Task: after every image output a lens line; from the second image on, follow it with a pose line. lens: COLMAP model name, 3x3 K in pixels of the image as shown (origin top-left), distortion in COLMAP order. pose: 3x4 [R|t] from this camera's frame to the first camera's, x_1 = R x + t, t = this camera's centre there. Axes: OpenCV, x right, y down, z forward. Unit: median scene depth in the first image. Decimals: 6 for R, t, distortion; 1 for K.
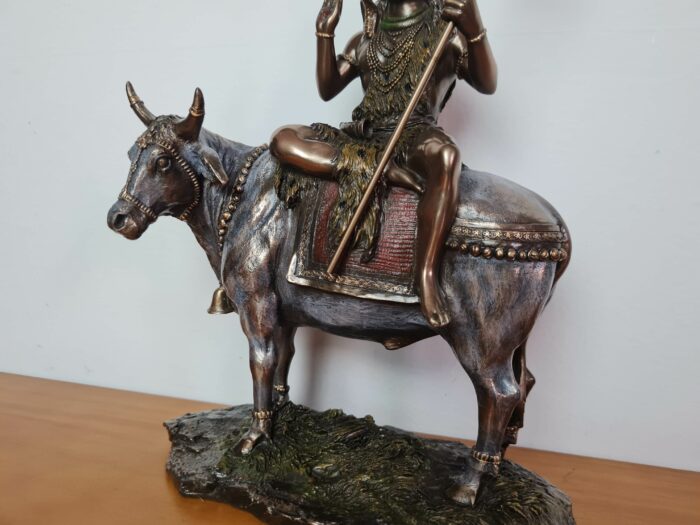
lens RADIAL K [[549.3, 0, 350.3], [0, 549.3, 256.4], [0, 0, 1]] dist [-0.006475, -0.000633]
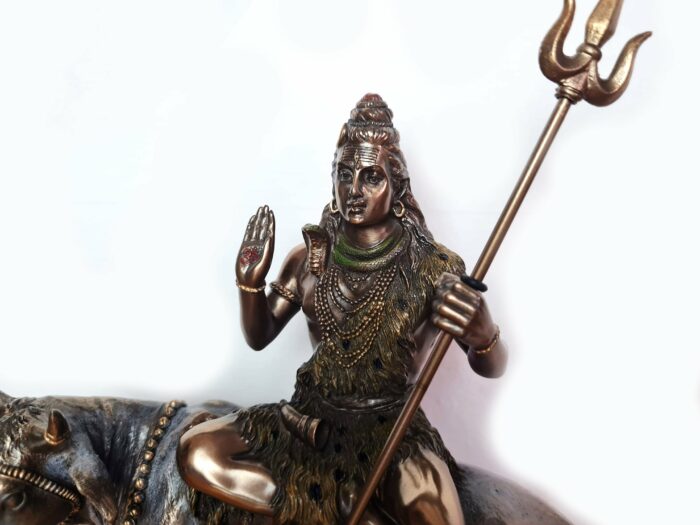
lens RADIAL K [[570.2, 0, 350.0], [0, 570.2, 262.5], [0, 0, 1]] dist [-0.023173, 0.000090]
pose [[0.993953, -0.046907, 0.099283, 0.006517], [0.036447, 0.993839, 0.104670, -0.504599], [-0.103582, -0.100419, 0.989539, 0.313353]]
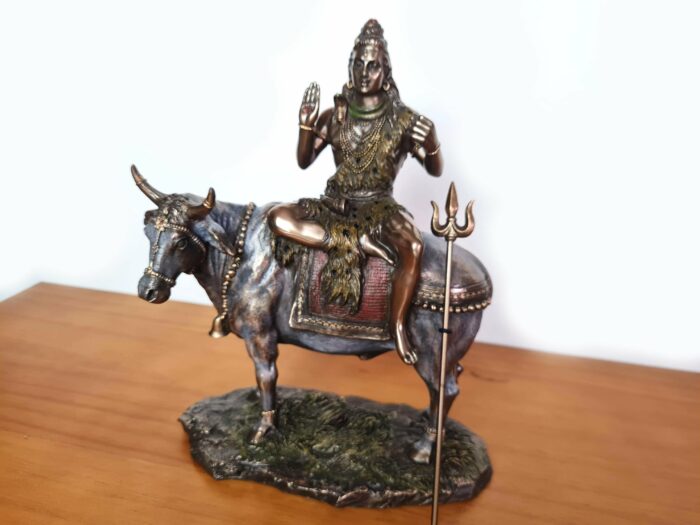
lens RADIAL K [[549.3, 0, 350.3], [0, 549.3, 256.4], [0, 0, 1]] dist [-0.006475, -0.000633]
pose [[0.975527, -0.076968, 0.205967, -0.226120], [0.028485, 0.973077, 0.228715, -0.403954], [-0.218026, -0.217250, 0.951455, -0.237225]]
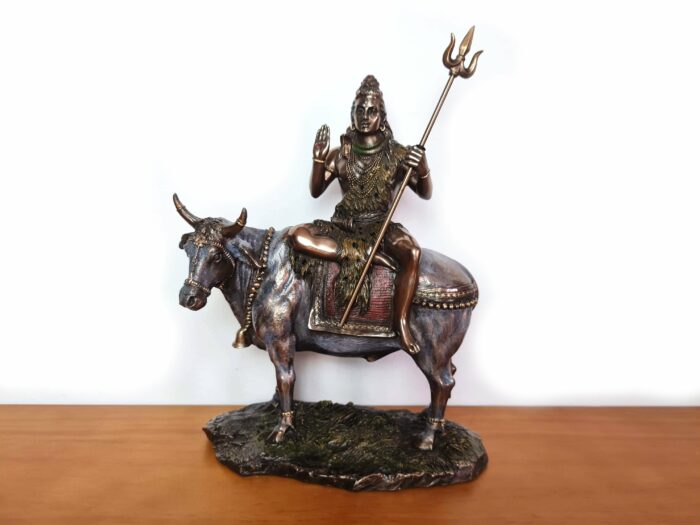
lens RADIAL K [[540.3, 0, 350.0], [0, 540.3, 262.5], [0, 0, 1]] dist [0.009145, -0.000256]
pose [[0.961322, -0.079724, 0.263636, -0.376145], [0.052624, 0.992723, 0.108312, -0.287318], [-0.270352, -0.090249, 0.958522, -0.441289]]
